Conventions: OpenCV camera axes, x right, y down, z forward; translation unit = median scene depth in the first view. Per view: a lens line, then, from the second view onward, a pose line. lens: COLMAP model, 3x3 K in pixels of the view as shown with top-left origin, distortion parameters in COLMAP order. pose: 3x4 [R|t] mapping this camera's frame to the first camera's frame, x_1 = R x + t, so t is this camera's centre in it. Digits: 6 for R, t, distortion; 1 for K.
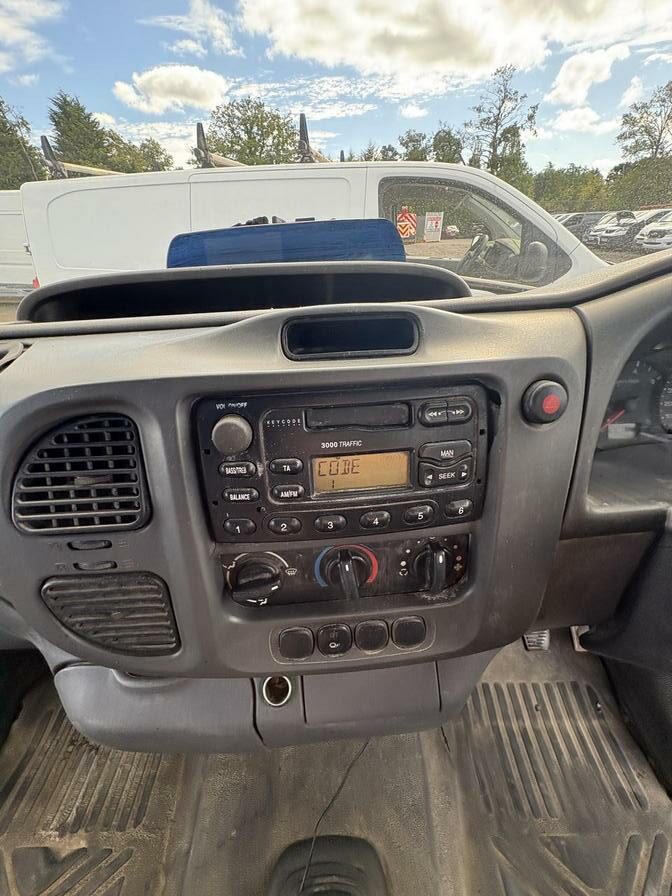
lens RADIAL K [[348.1, 0, 335.2], [0, 348.1, 442.9], [0, 0, 1]] dist [-0.001909, -0.000369]
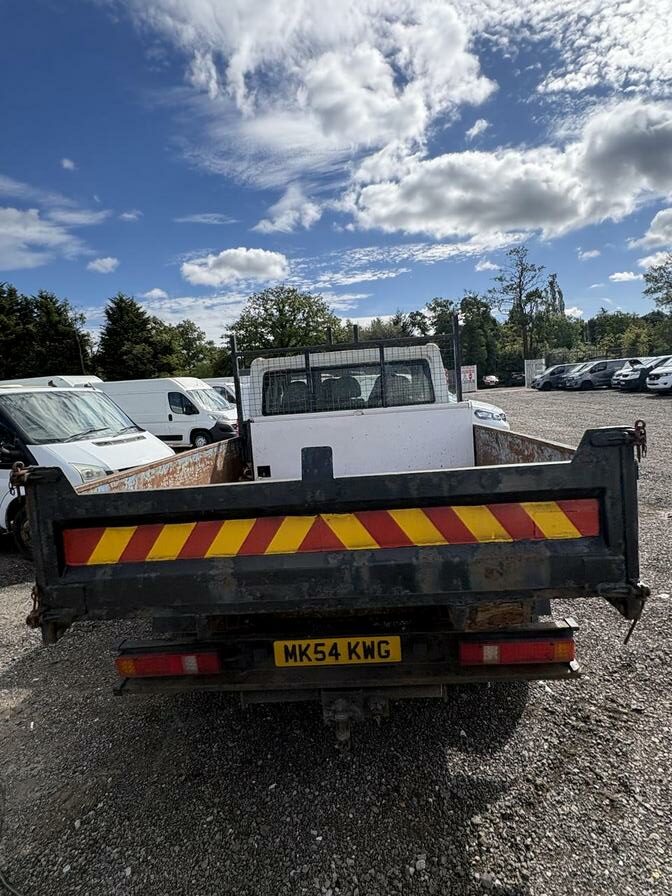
lens RADIAL K [[492.0, 0, 339.0], [0, 492.0, 446.5], [0, 0, 1]] dist [0.004088, -0.001899]
pose [[0.996375, -0.041179, -0.074437, 0.020835], [0.006875, 0.911145, -0.412029, 0.096093], [0.084790, 0.410024, 0.908125, -0.168311]]
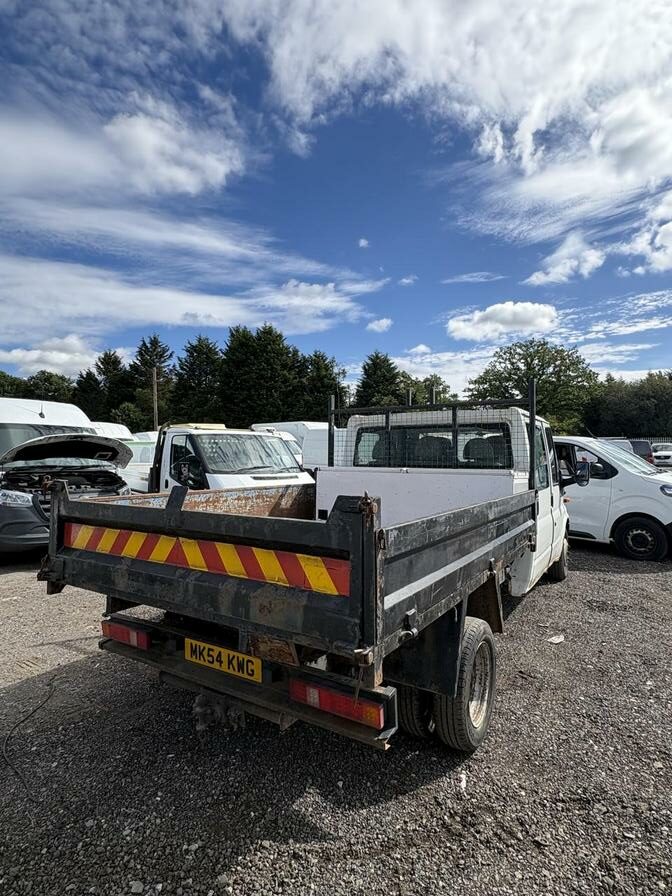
lens RADIAL K [[495.2, 0, 337.1], [0, 495.2, 448.7], [0, 0, 1]] dist [0.004427, 0.000291]
pose [[0.840270, 0.022363, -0.541707, 0.068508], [-0.297863, 0.853894, -0.426782, 0.093733], [0.453016, 0.519966, 0.724163, -0.165111]]
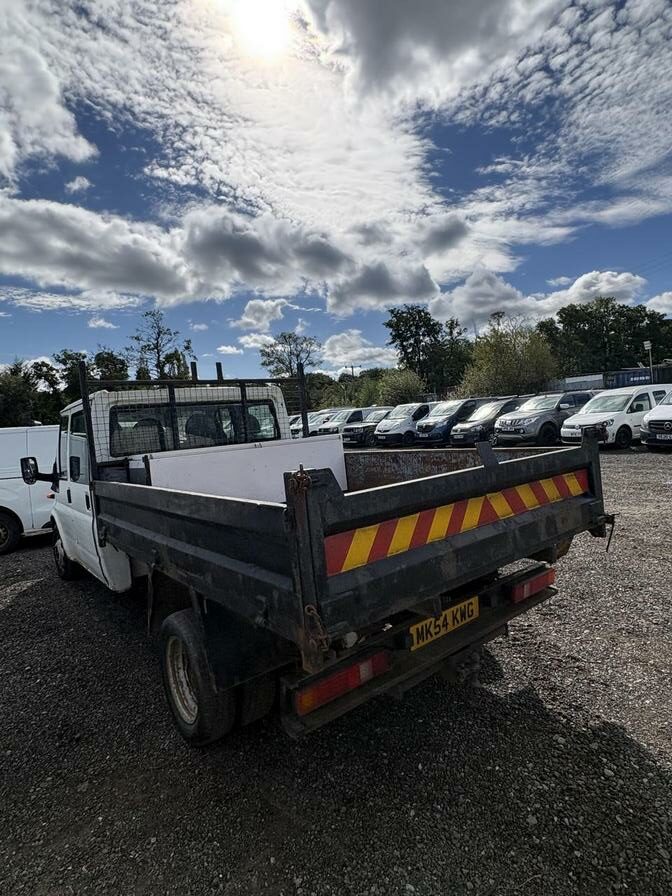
lens RADIAL K [[492.0, 0, 339.0], [0, 492.0, 446.5], [0, 0, 1]] dist [0.004088, -0.001899]
pose [[0.786803, -0.070468, 0.613169, -0.039391], [0.368107, 0.851007, -0.374545, 0.093519], [-0.495418, 0.520405, 0.695514, -0.159010]]
